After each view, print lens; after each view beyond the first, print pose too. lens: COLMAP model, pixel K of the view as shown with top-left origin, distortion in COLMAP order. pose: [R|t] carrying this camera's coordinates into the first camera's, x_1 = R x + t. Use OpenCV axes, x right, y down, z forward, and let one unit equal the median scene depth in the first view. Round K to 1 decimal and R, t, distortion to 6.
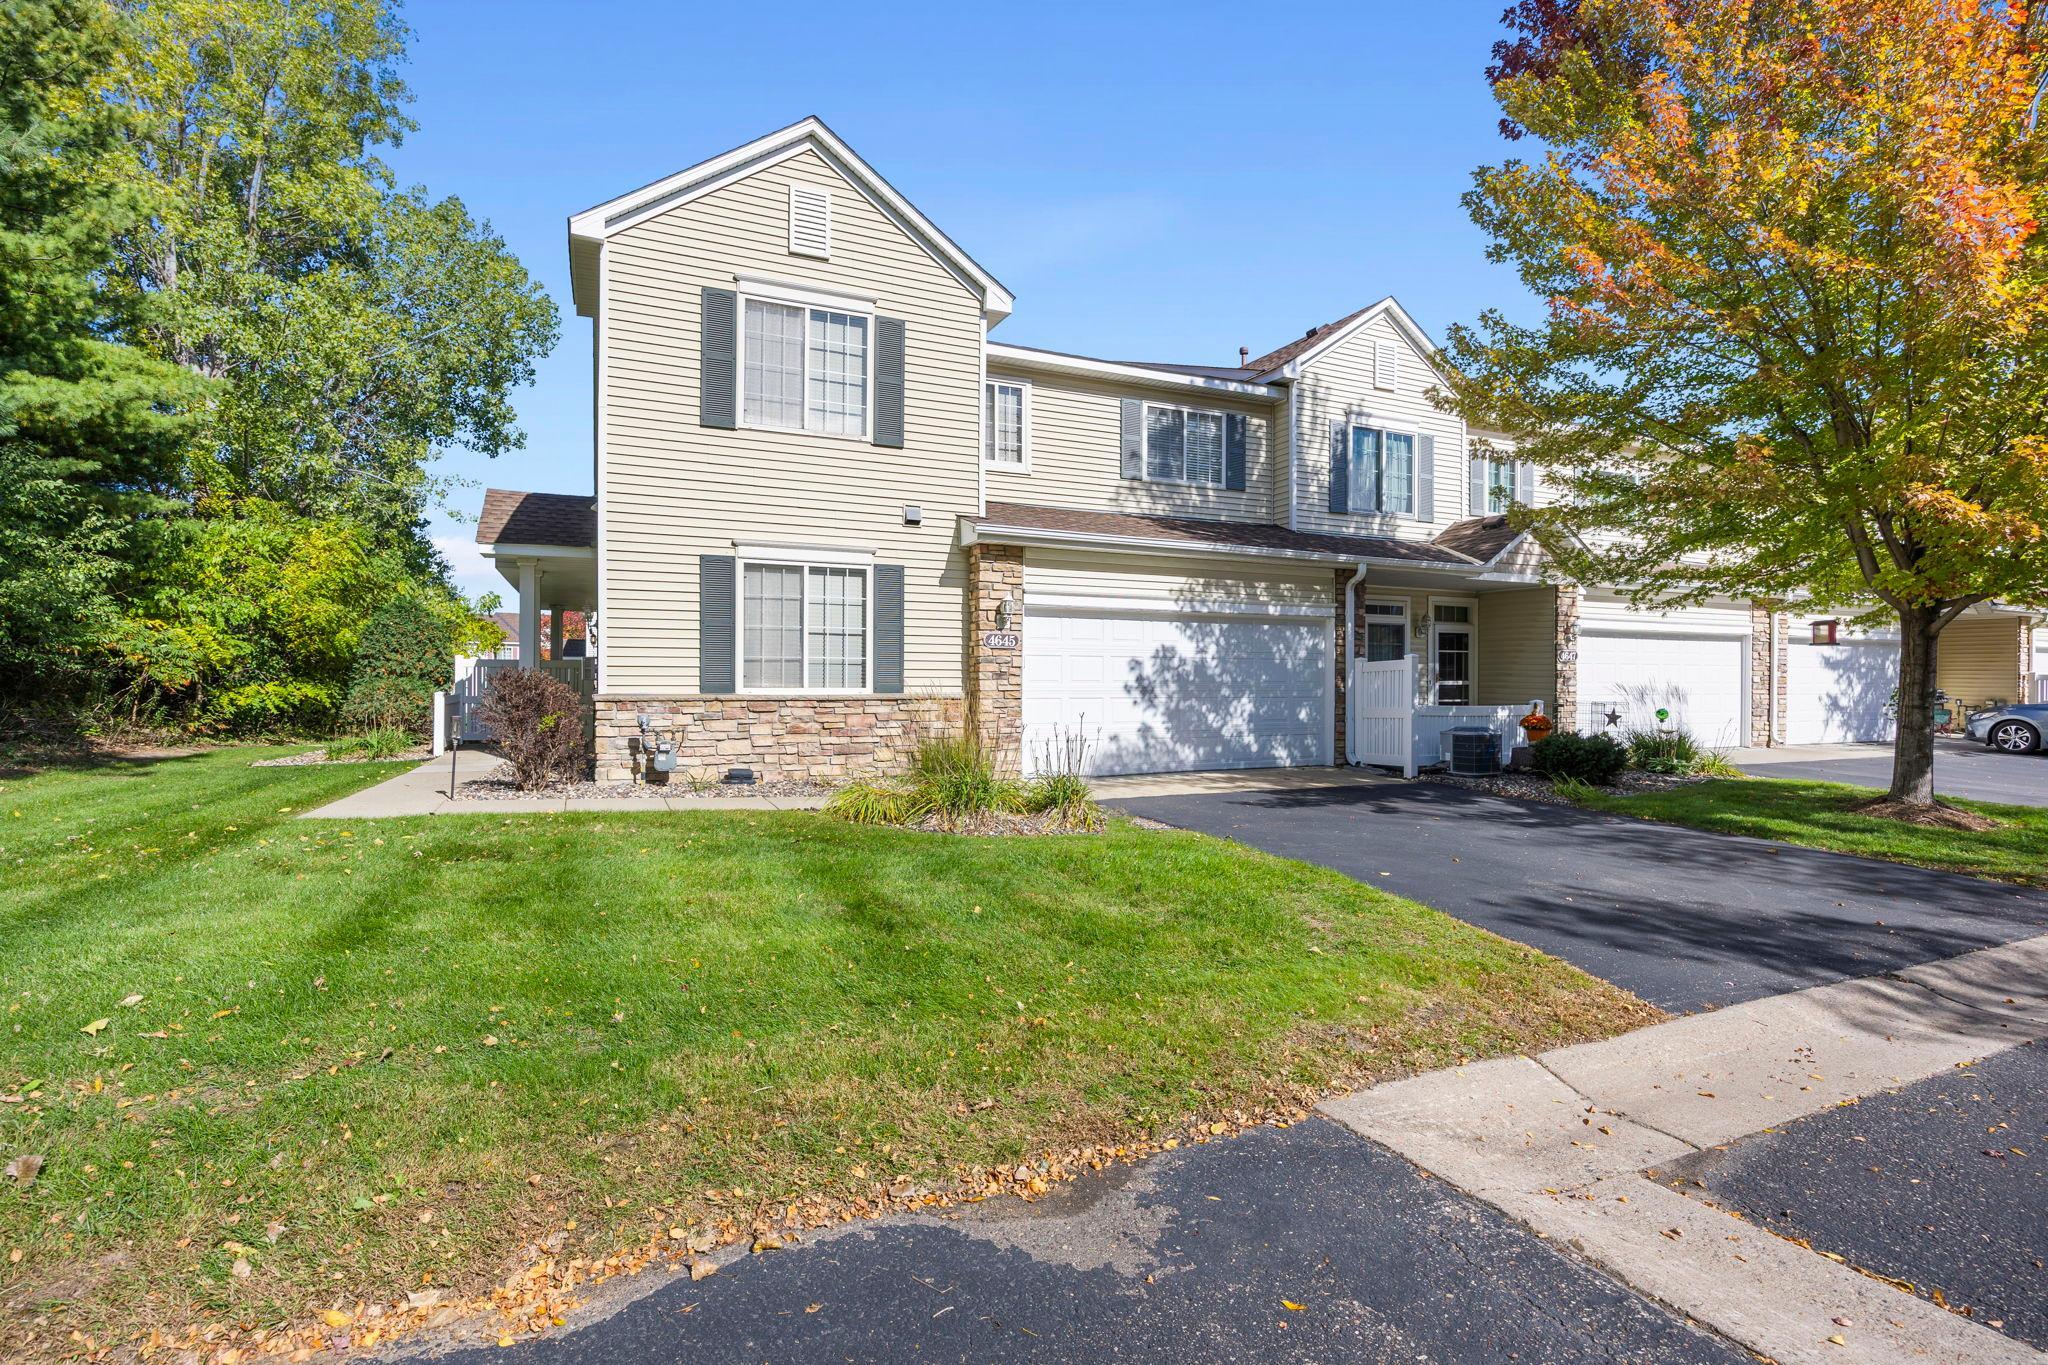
lens RADIAL K [[949.9, 0, 1024.0], [0, 949.9, 682.5], [0, 0, 1]] dist [-0.020931, 0.000960]
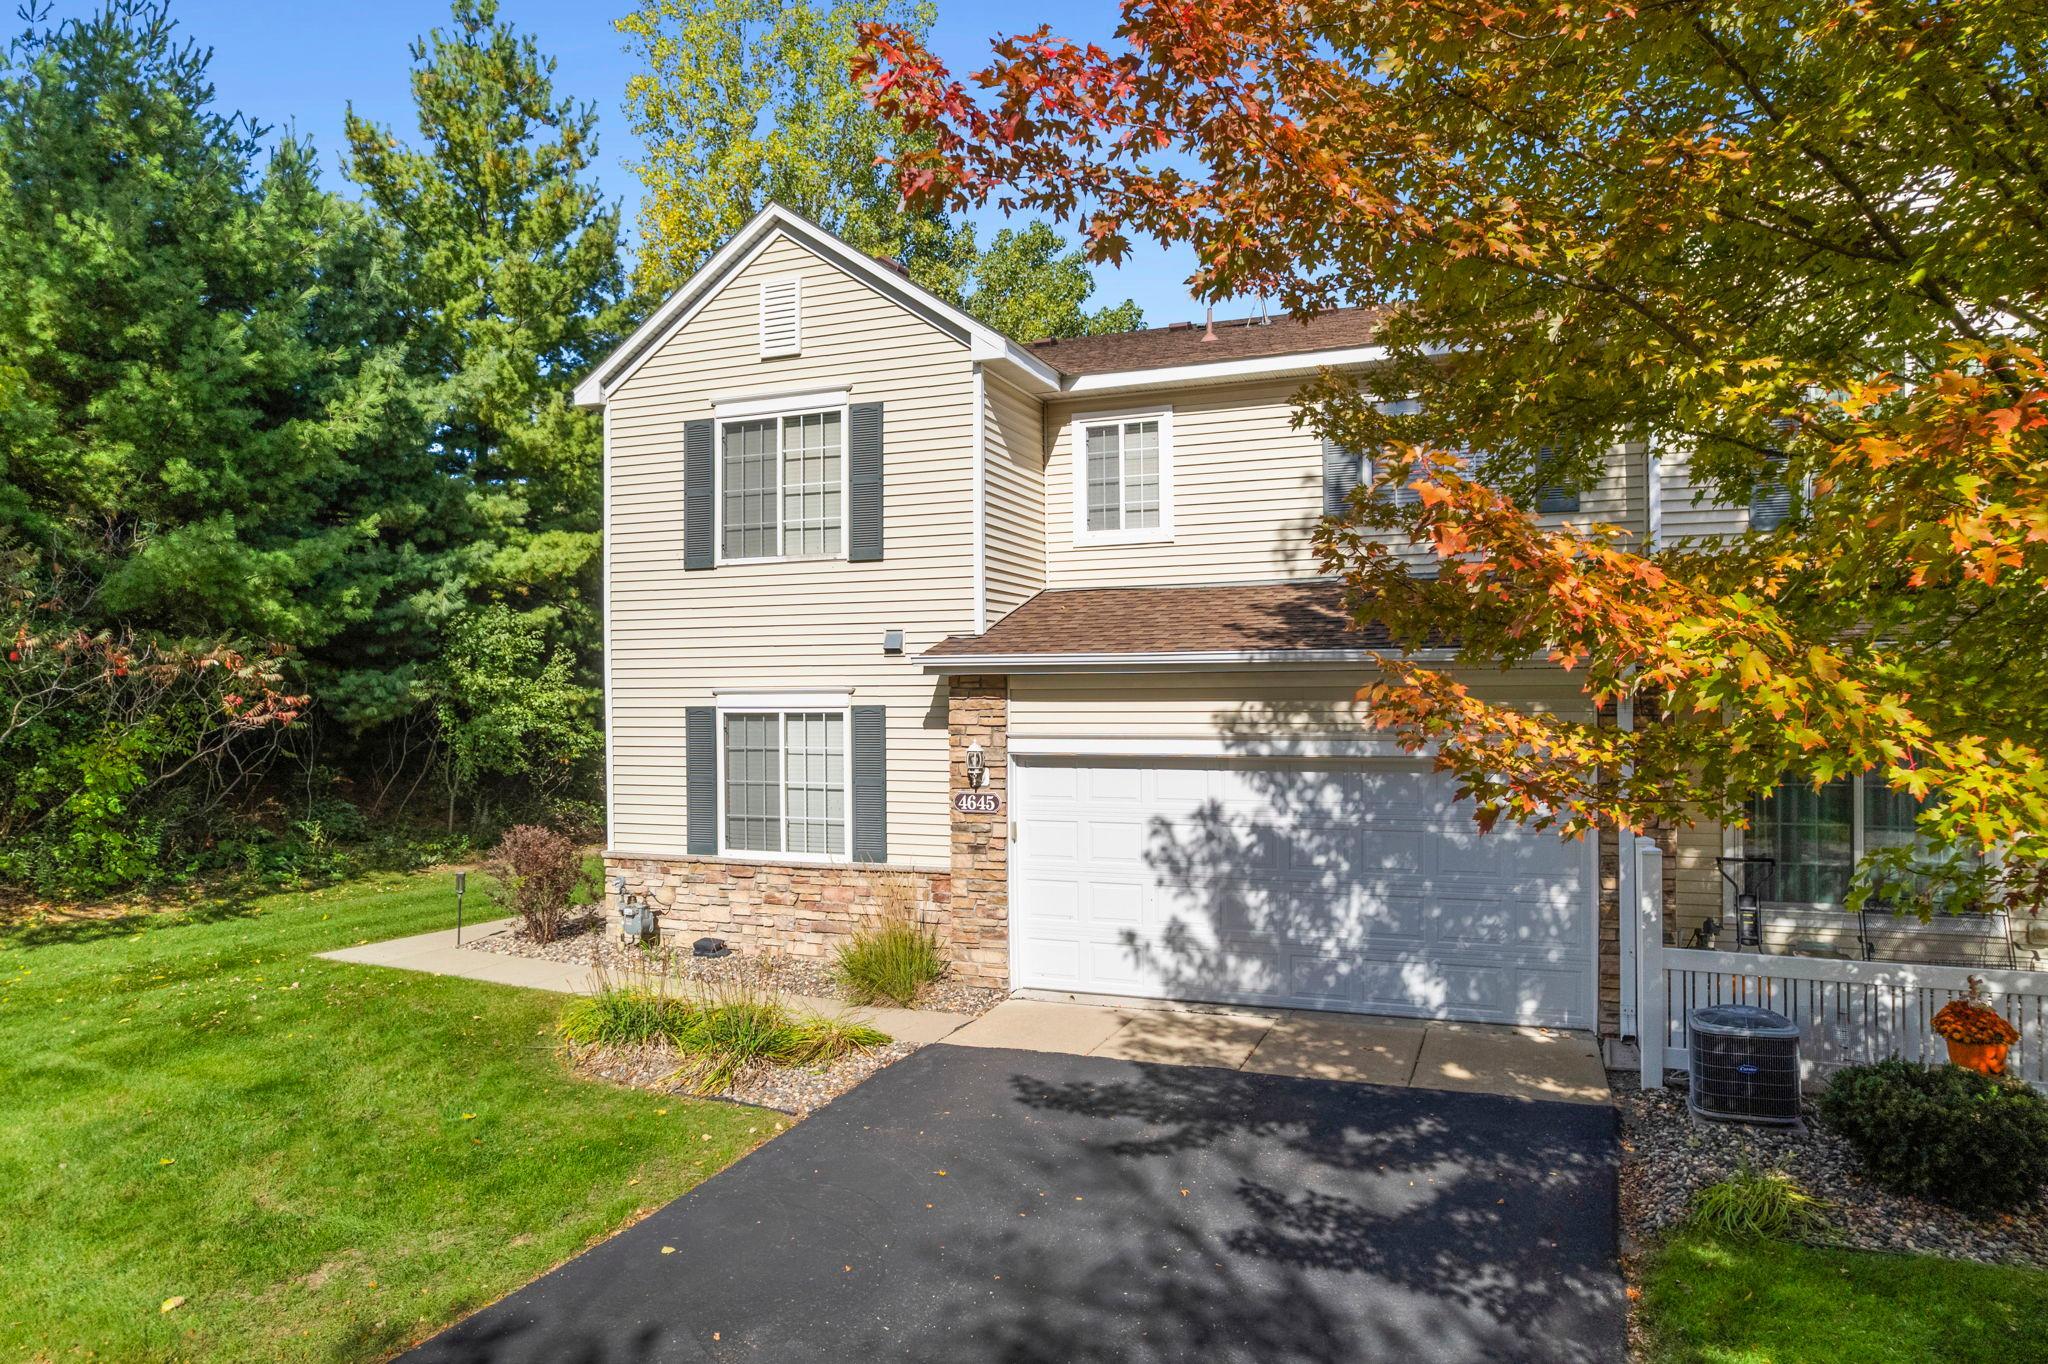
lens RADIAL K [[1372.8, 0, 986.9], [0, 1372.8, 685.5], [0, 0, 1]] dist [-0.072506, 0.087651]
pose [[0.671053, -0.016209, -0.741232, 0.780870], [0.009820, 0.999868, -0.012974, -0.121546], [0.741344, 0.001427, 0.671124, 0.276575]]
